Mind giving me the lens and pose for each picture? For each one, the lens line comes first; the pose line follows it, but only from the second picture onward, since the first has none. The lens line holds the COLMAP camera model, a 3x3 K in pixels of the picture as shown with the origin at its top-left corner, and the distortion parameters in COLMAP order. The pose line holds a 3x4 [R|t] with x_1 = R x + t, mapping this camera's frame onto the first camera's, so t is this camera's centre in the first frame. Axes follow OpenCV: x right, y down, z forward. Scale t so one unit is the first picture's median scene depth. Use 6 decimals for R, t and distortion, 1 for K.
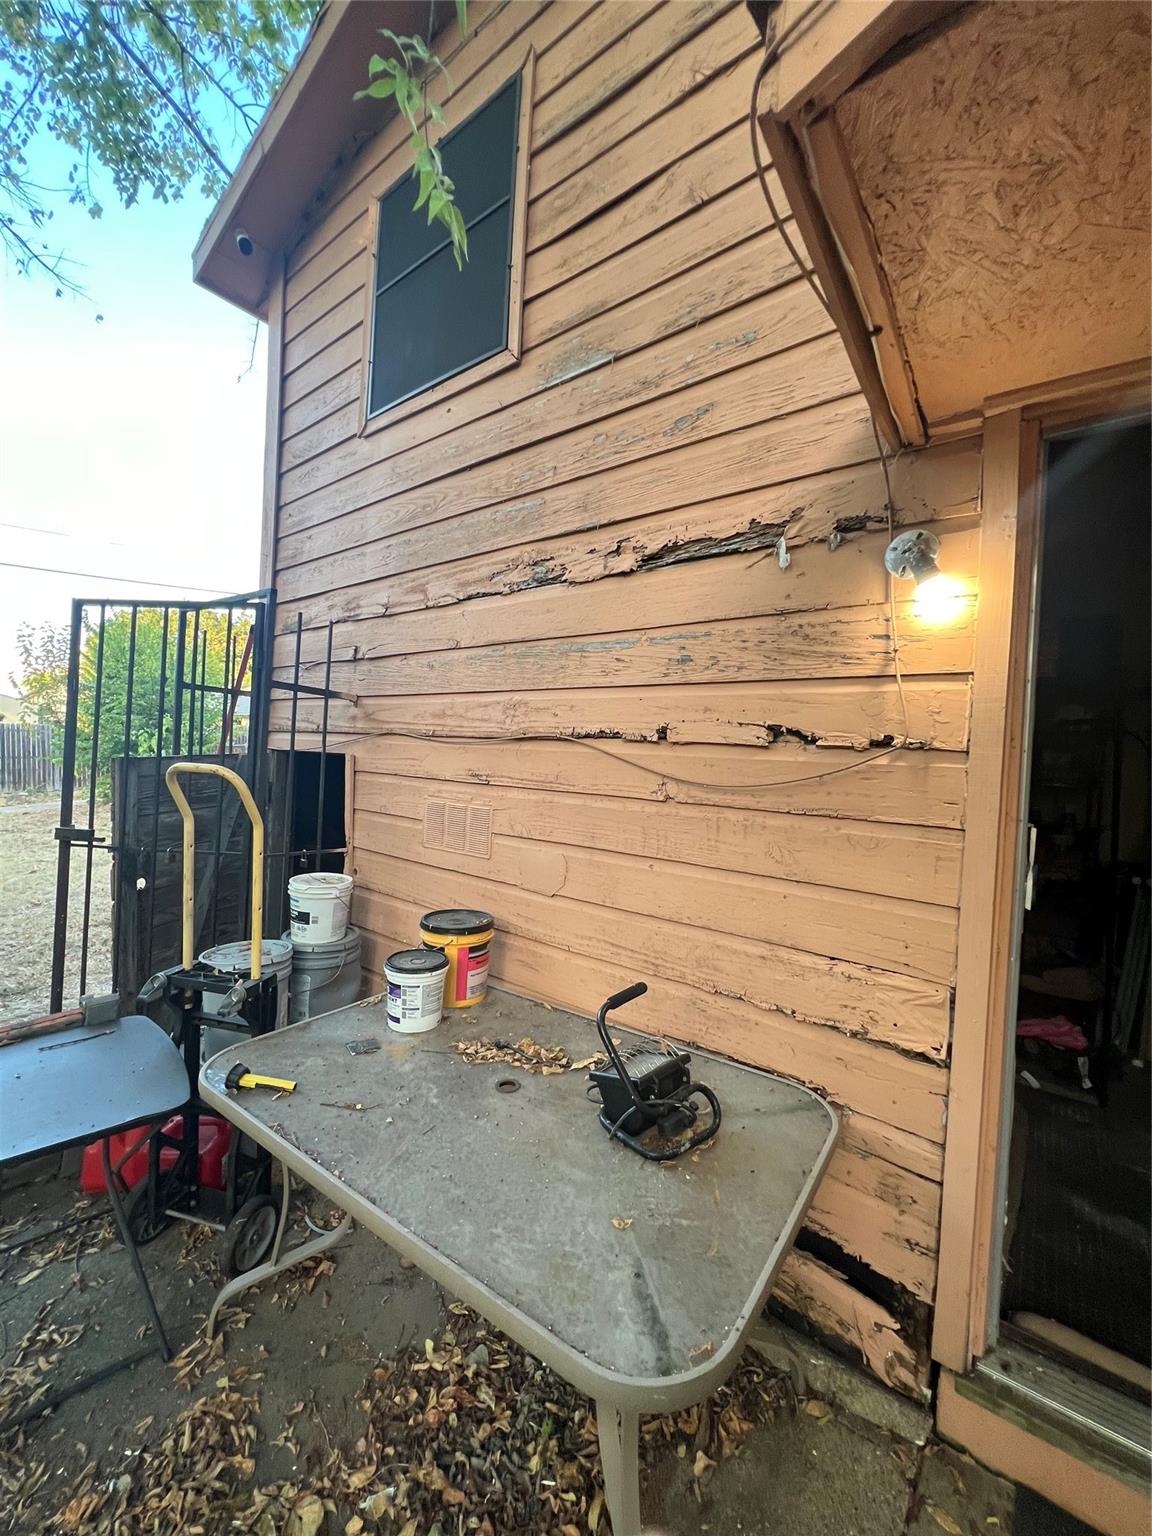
lens RADIAL K [[629.6, 0, 576.0], [0, 629.6, 768.0], [0, 0, 1]] dist [-0.003019, 0.000367]
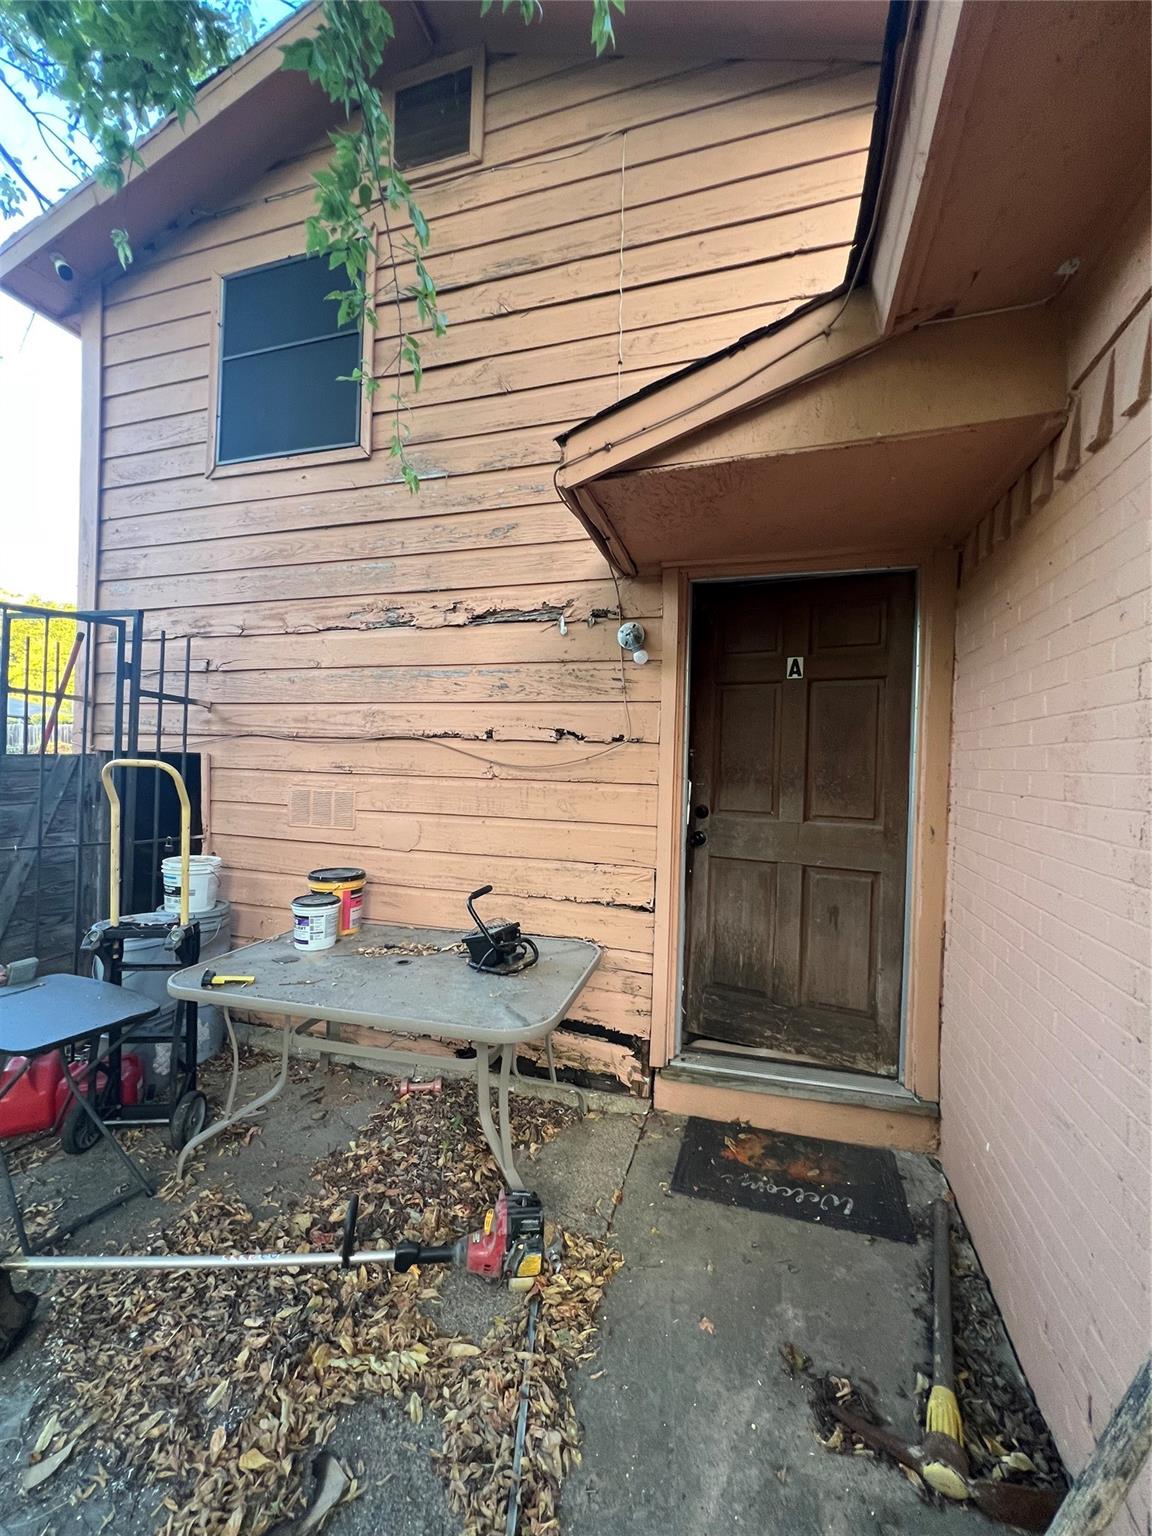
lens RADIAL K [[629.6, 0, 576.0], [0, 629.6, 768.0], [0, 0, 1]] dist [-0.003019, 0.000367]
pose [[0.936989, -0.023607, 0.348561, -0.190076], [0.023378, 0.999715, 0.004863, 0.023471], [-0.348576, 0.003592, 0.937273, -0.478370]]
